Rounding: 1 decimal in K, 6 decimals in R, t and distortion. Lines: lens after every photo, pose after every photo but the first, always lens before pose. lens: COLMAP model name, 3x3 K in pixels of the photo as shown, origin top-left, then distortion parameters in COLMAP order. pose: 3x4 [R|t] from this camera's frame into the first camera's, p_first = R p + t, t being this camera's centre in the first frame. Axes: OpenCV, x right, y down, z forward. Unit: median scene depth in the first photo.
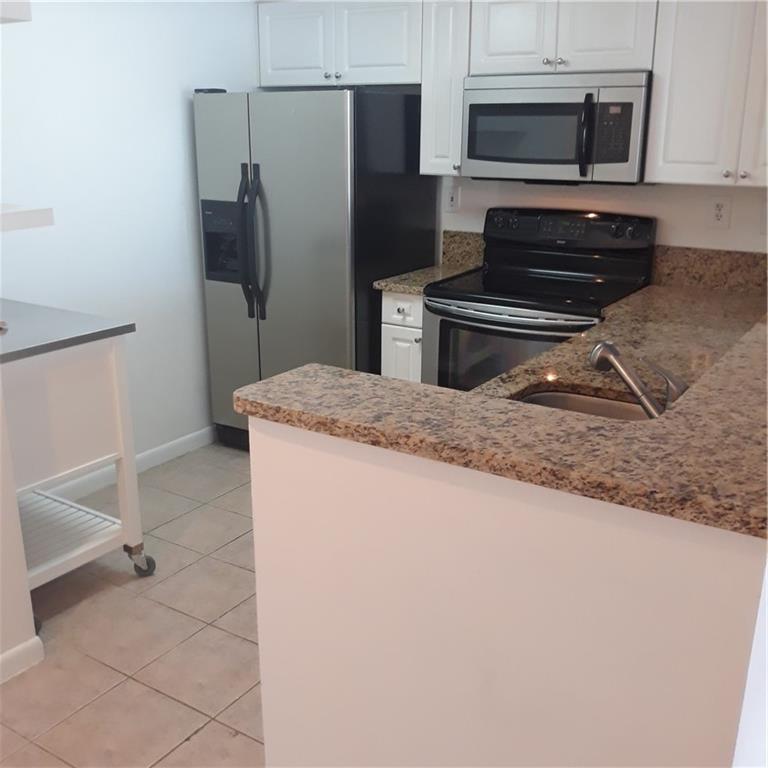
lens RADIAL K [[863.8, 0, 384.0], [0, 863.8, 384.0], [0, 0, 1]] dist [0.003673, -0.043702]
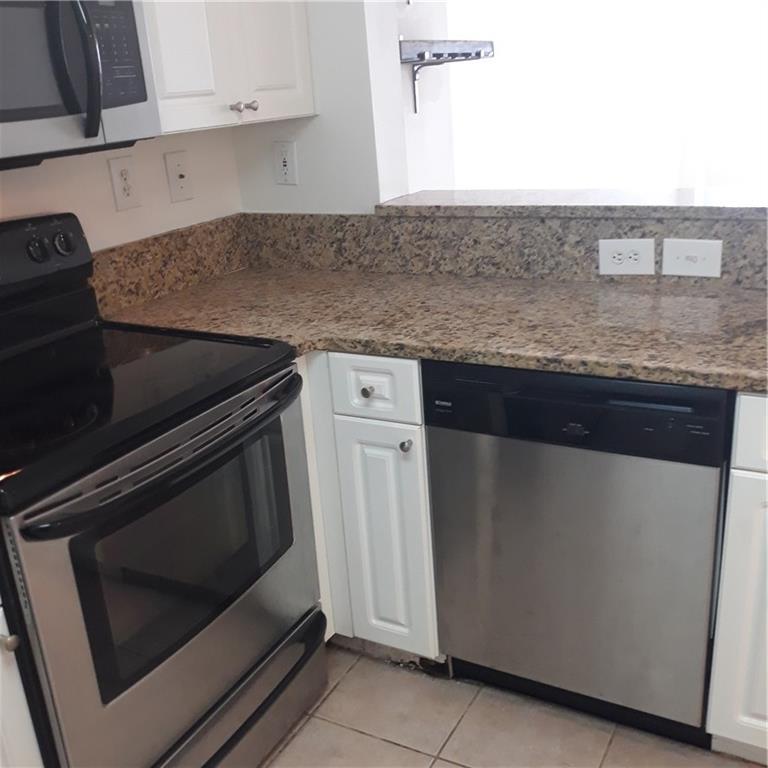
lens RADIAL K [[863.8, 0, 384.0], [0, 863.8, 384.0], [0, 0, 1]] dist [0.003673, -0.043702]
pose [[-0.064436, -0.332277, 0.940978, -0.275187], [0.356174, 0.873175, 0.332725, -0.212935], [-0.932195, 0.356591, 0.062084, 0.830592]]
